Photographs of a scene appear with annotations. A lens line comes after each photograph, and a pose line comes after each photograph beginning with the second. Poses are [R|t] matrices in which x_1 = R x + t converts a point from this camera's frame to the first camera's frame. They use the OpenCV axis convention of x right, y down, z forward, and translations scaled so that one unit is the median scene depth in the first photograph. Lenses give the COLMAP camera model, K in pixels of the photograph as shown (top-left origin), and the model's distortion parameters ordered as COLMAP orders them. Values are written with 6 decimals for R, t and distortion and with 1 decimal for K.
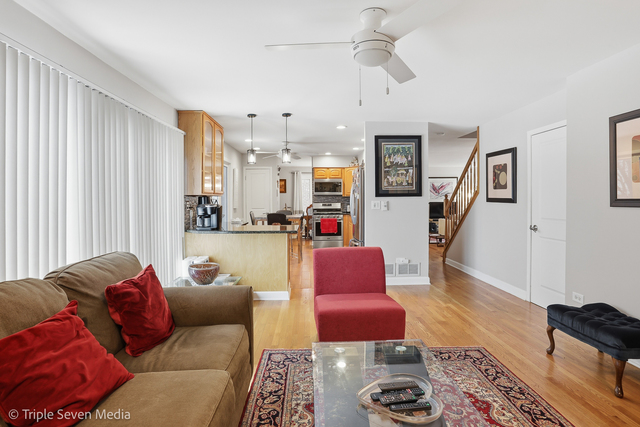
lens RADIAL K [[334.1, 0, 321.3], [0, 334.1, 208.9], [0, 0, 1]] dist [-0.030585, -0.000034]
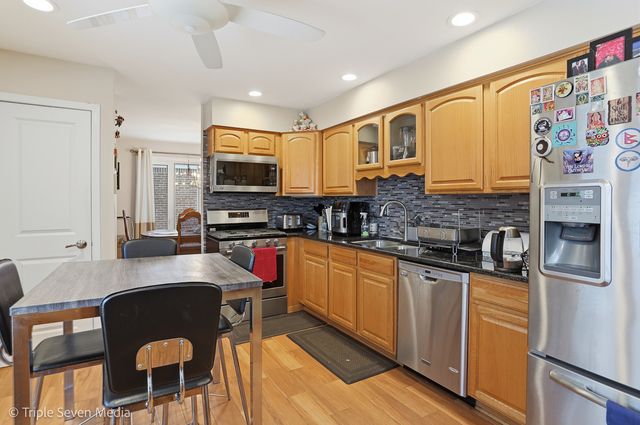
lens RADIAL K [[334.1, 0, 318.4], [0, 334.1, 207.3], [0, 0, 1]] dist [-0.030585, -0.000034]
pose [[0.883381, -0.007440, 0.468596, -0.100562], [0.012394, 0.999895, -0.007490, -0.017572], [-0.468491, 0.012425, 0.883381, 0.569602]]
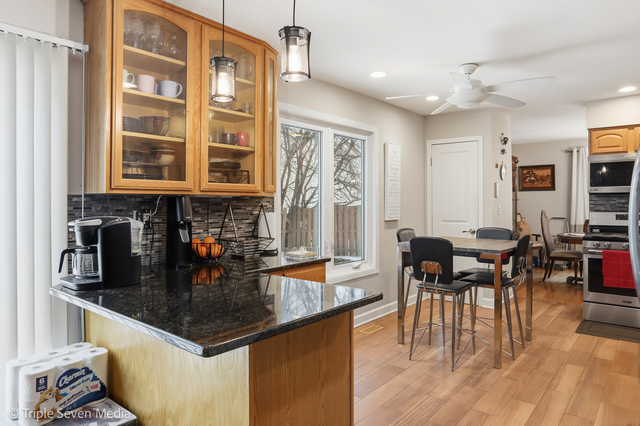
lens RADIAL K [[418.2, 0, 318.8], [0, 418.2, 208.5], [0, 0, 1]] dist [-0.002814, -0.000292]
pose [[0.752171, 0.014280, -0.658813, 0.069725], [-0.021615, 0.999762, -0.003008, -0.013012], [0.658613, 0.016503, 0.752301, 0.367257]]
